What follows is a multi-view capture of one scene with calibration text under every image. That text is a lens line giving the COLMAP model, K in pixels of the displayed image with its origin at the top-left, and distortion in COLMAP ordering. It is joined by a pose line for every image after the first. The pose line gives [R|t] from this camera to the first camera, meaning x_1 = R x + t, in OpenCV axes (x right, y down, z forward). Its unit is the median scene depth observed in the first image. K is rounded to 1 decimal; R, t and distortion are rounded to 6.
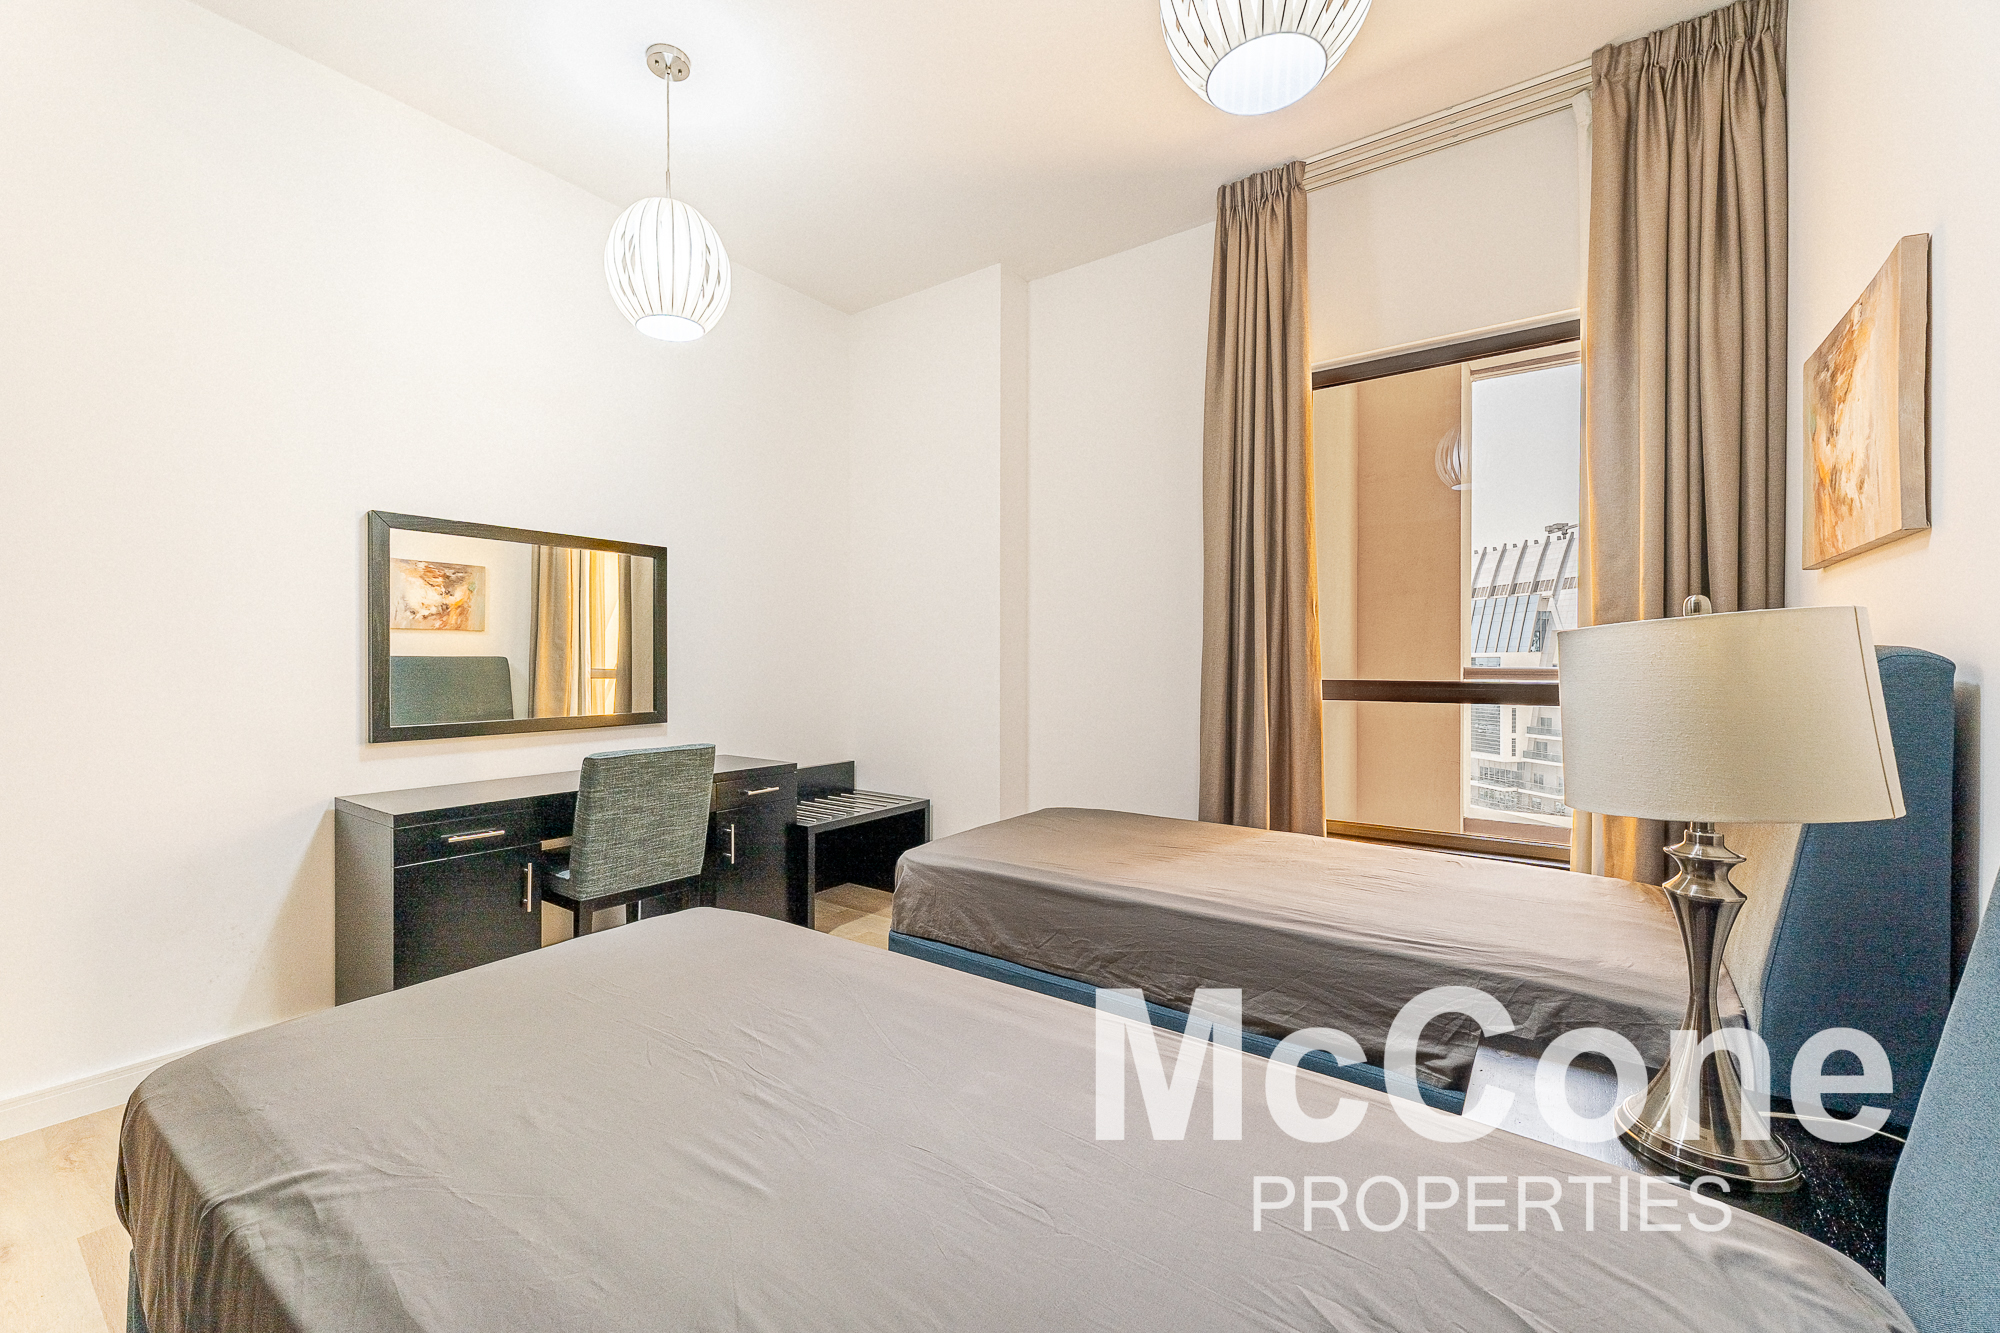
lens RADIAL K [[812.3, 0, 1003.8], [0, 812.3, 665.9], [0, 0, 1]] dist [0.007308, -0.002669]
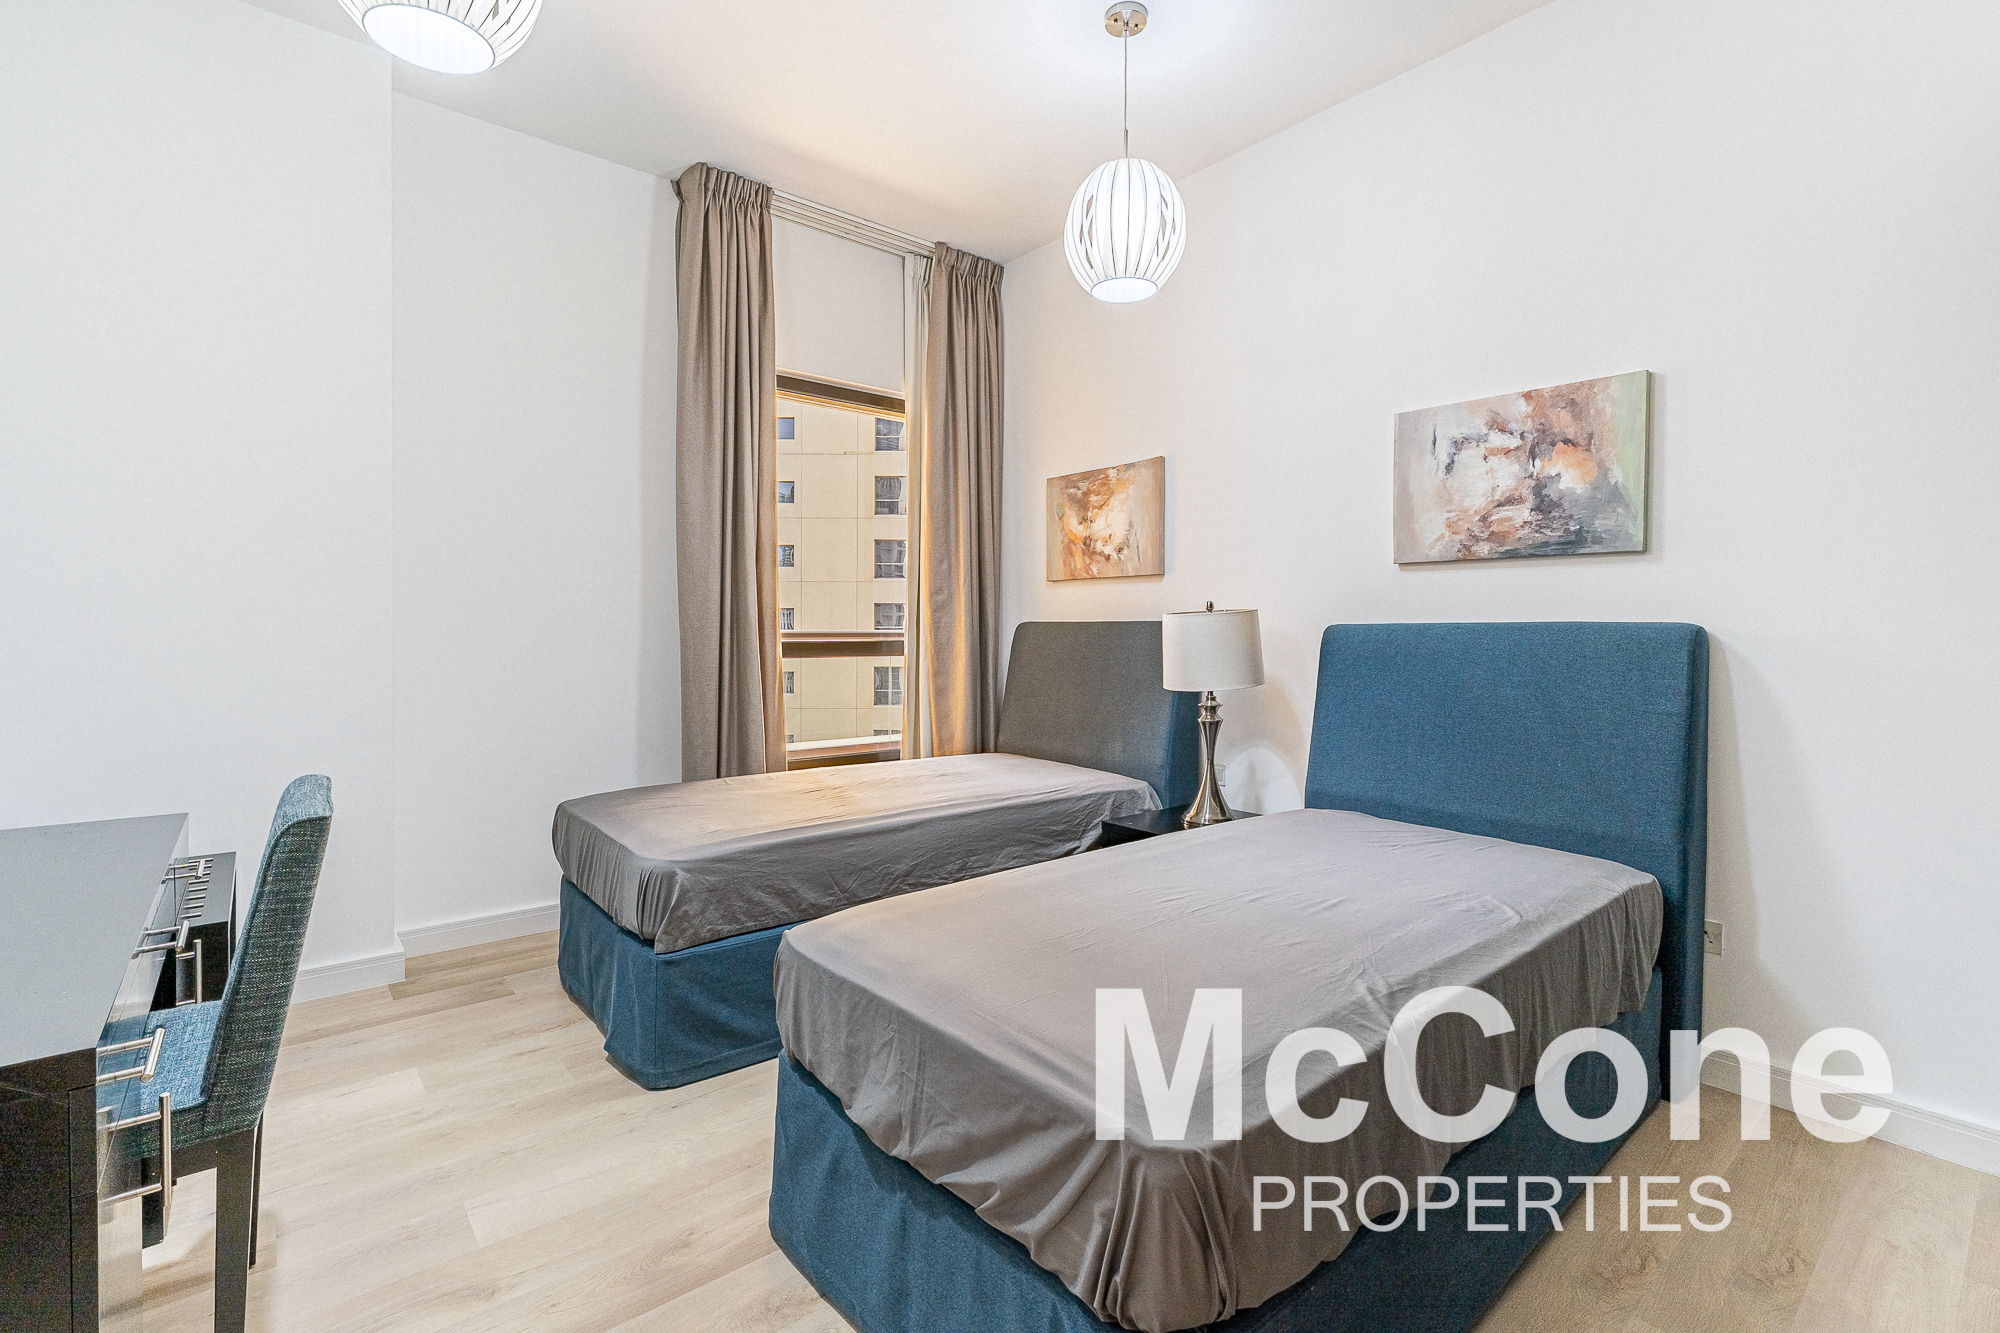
lens RADIAL K [[860.9, 0, 1007.9], [0, 860.9, 649.6], [0, 0, 1]] dist [0.000468, -0.000069]
pose [[0.246956, -0.023685, 0.968737, -0.941998], [0.000307, 0.999703, 0.024364, -0.000643], [-0.969027, -0.005719, 0.246890, 0.483585]]
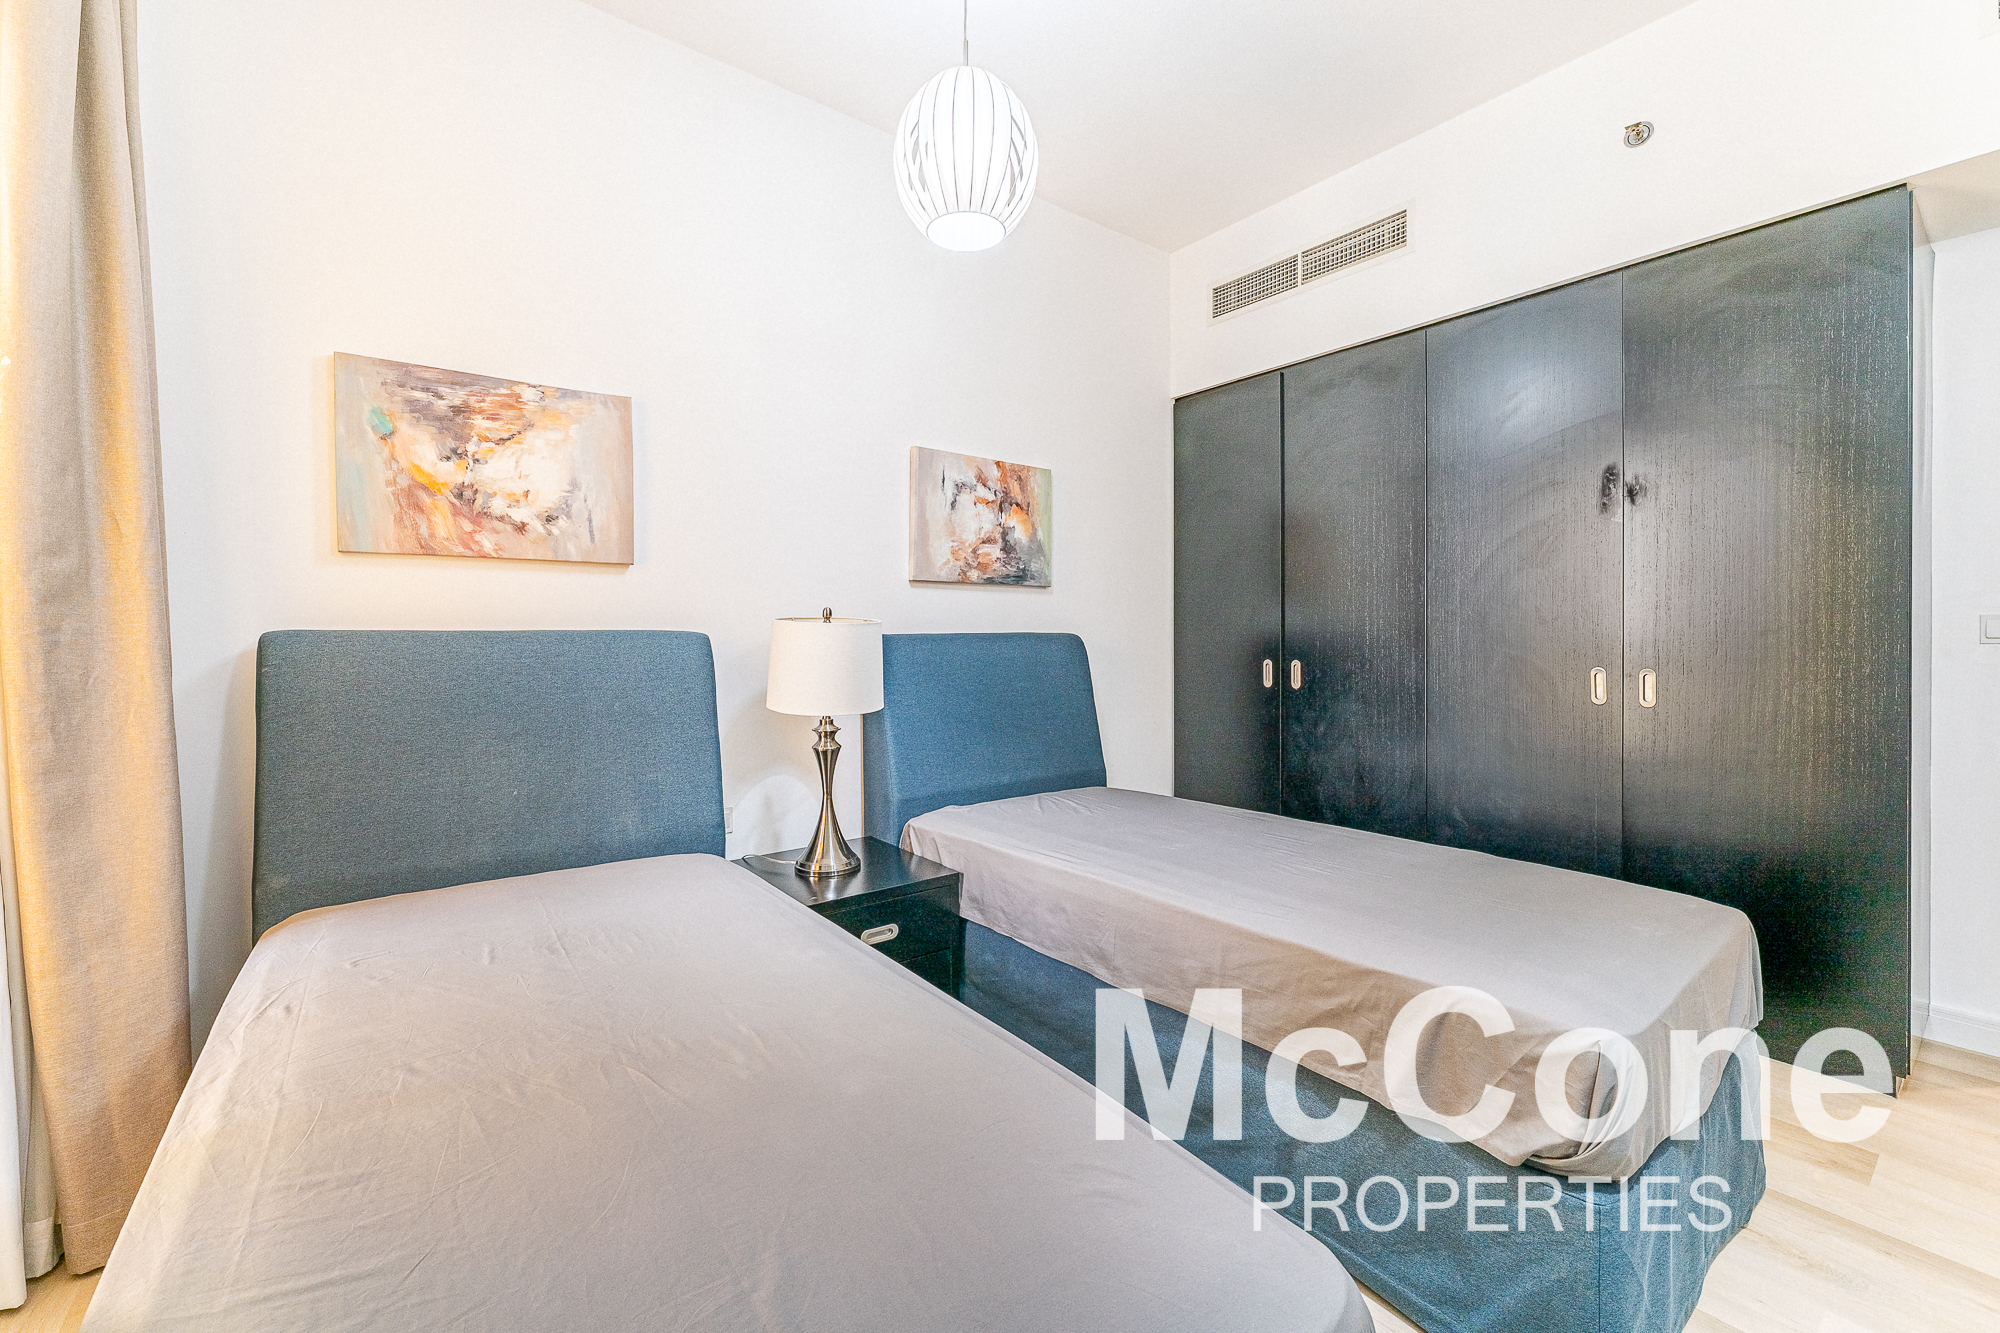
lens RADIAL K [[812.3, 0, 978.2], [0, 812.3, 640.6], [0, 0, 1]] dist [0.007308, -0.002669]
pose [[-0.948797, 0.002739, 0.315876, -0.095346], [0.005702, 0.999948, 0.008459, -0.007811], [-0.315836, 0.009827, -0.948763, 1.467350]]
